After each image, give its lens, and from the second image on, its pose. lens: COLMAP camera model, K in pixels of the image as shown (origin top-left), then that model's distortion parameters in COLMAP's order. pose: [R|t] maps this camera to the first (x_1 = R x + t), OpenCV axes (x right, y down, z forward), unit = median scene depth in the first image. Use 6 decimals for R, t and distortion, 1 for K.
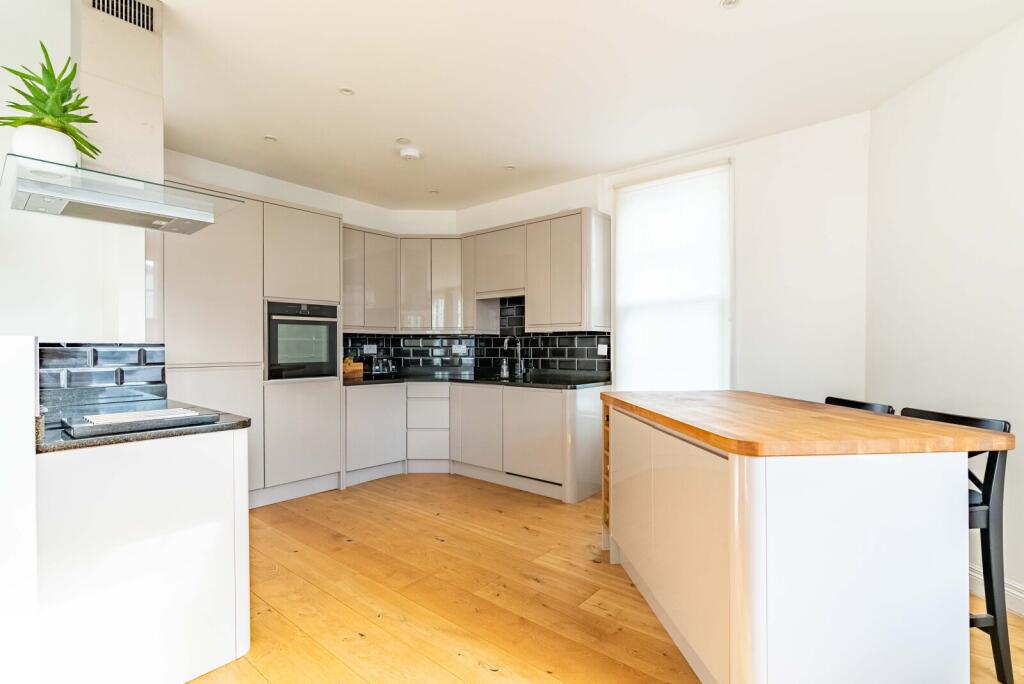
lens RADIAL K [[468.8, 0, 513.3], [0, 468.8, 349.6], [0, 0, 1]] dist [0.015889, 0.005811]
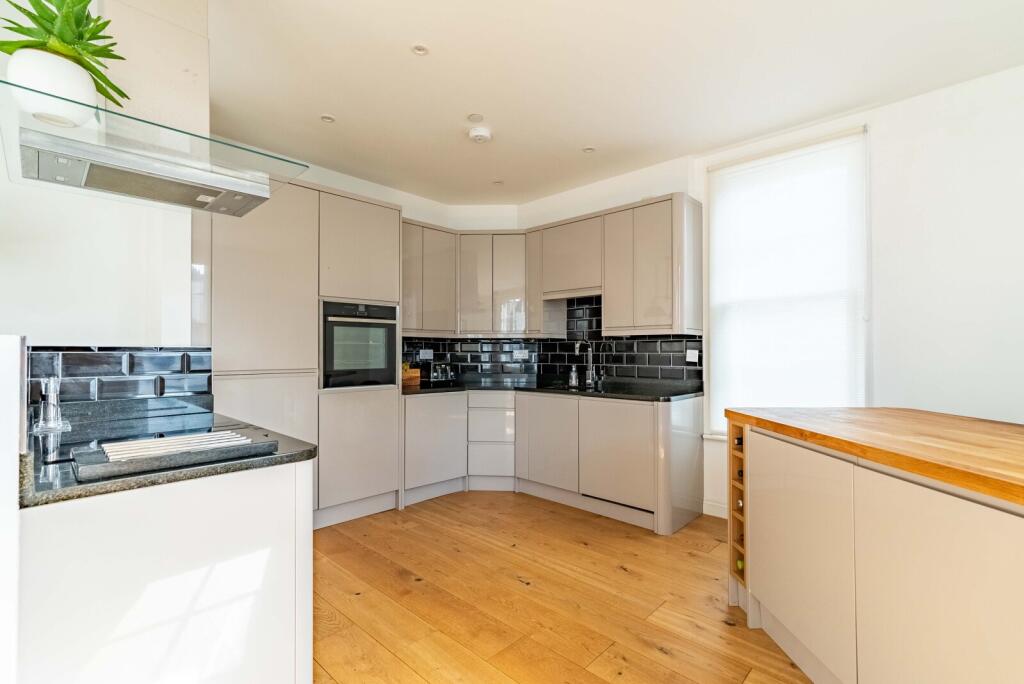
lens RADIAL K [[468.8, 0, 526.3], [0, 468.8, 351.4], [0, 0, 1]] dist [0.015889, 0.005811]
pose [[0.998578, 0.002436, -0.053250, -0.095512], [-0.002809, 0.999972, -0.006914, -0.001311], [0.053231, 0.007054, 0.998557, 0.139425]]
